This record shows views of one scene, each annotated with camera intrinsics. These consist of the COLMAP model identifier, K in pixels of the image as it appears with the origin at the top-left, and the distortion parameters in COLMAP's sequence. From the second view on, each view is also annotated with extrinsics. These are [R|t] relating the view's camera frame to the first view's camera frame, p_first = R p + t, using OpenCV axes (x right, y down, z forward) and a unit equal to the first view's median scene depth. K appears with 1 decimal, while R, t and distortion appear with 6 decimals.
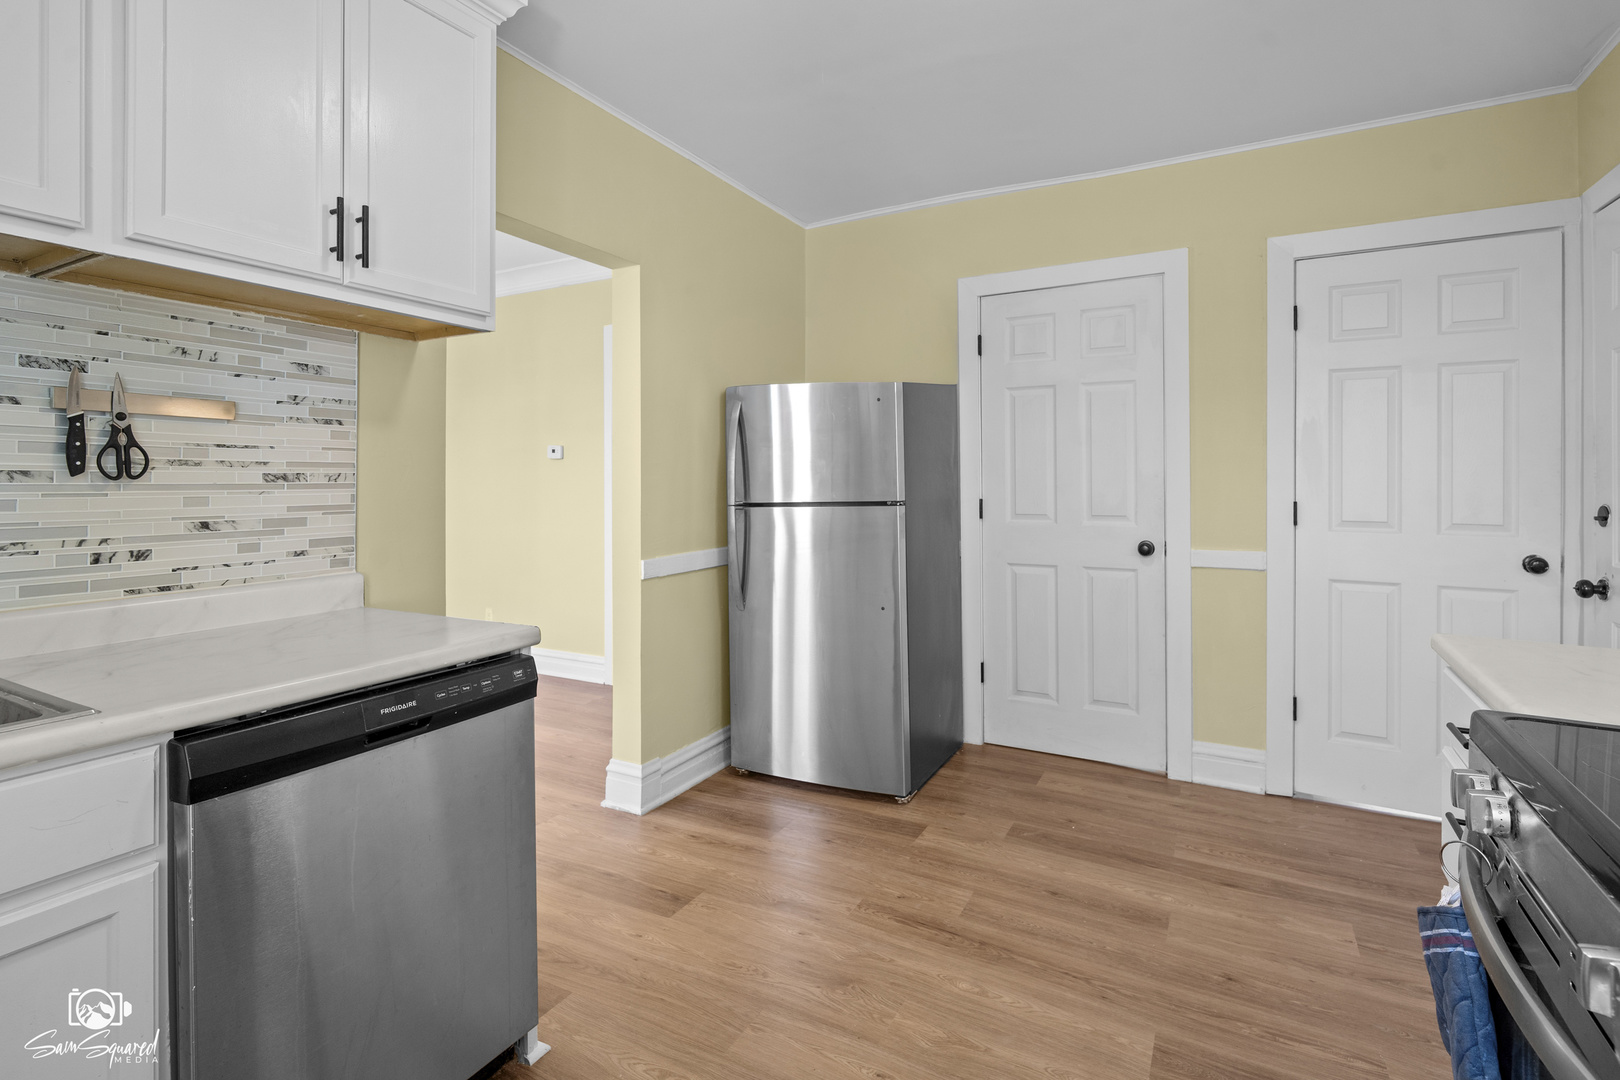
lens RADIAL K [[754.9, 0, 825.2], [0, 754.9, 471.2], [0, 0, 1]] dist [0.009608, -0.007873]
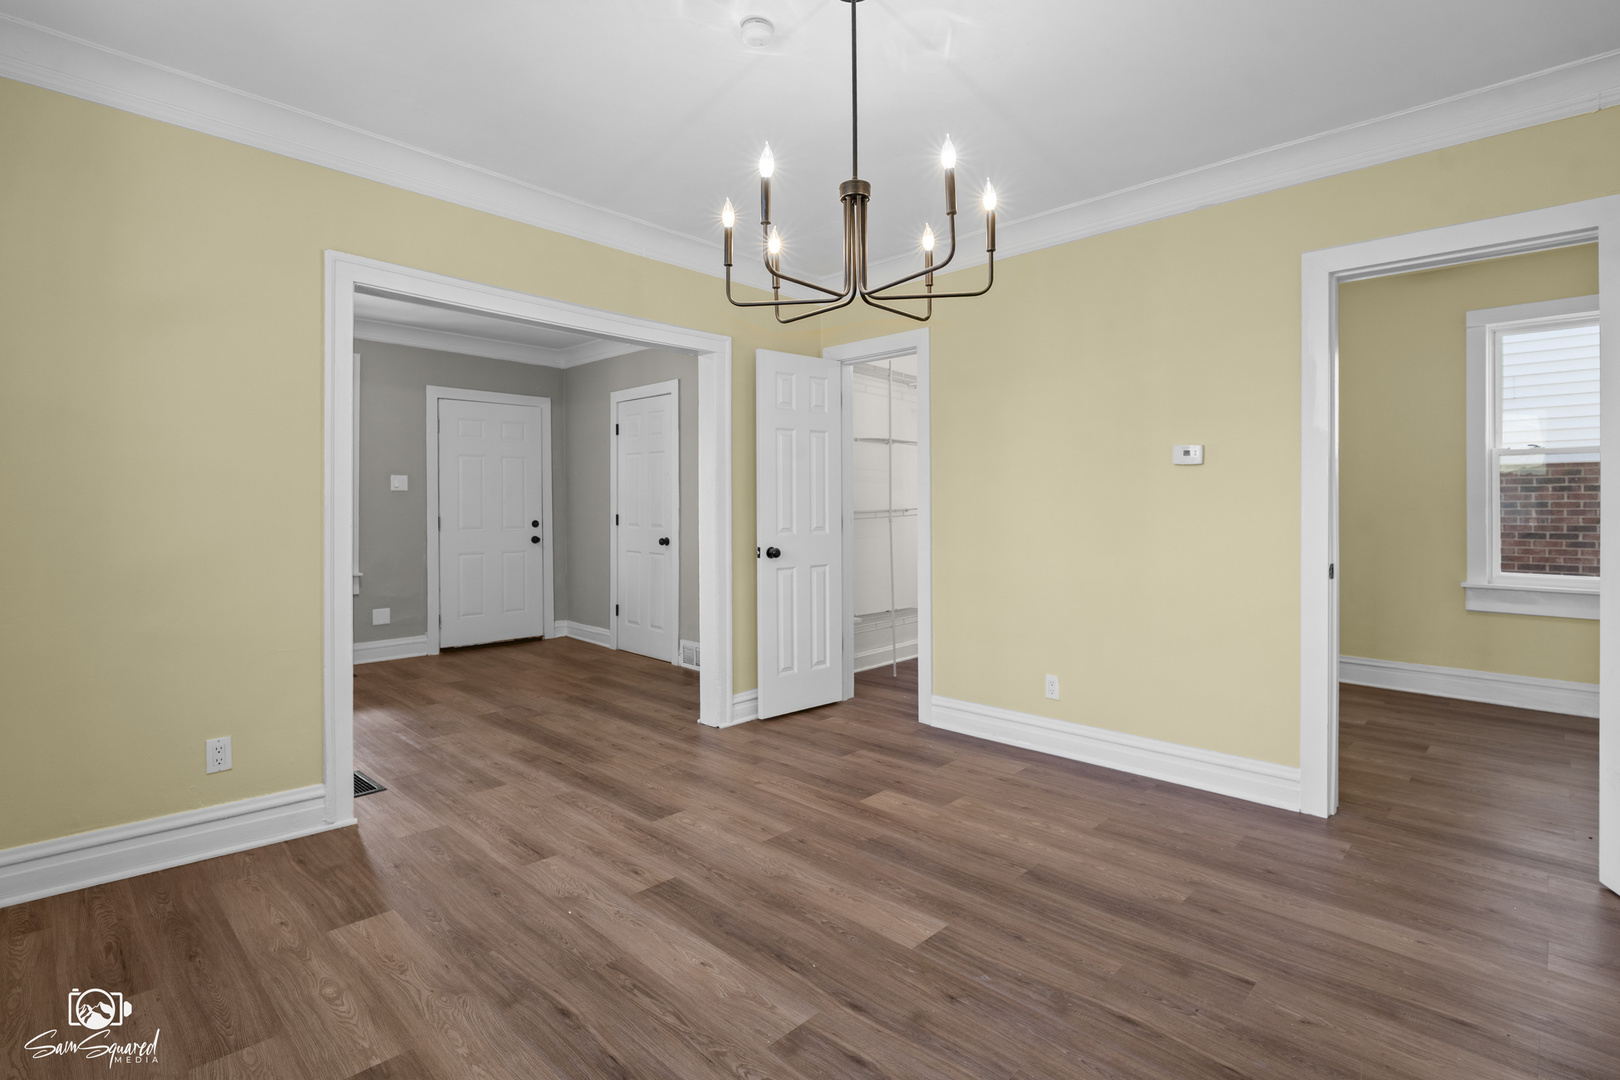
lens RADIAL K [[754.9, 0, 817.8], [0, 754.9, 495.2], [0, 0, 1]] dist [0.009608, -0.007873]
pose [[0.964967, -0.005888, -0.262306, 0.315891], [0.008096, 0.999940, 0.007338, -0.005754], [0.262247, -0.009204, 0.964957, -0.169636]]
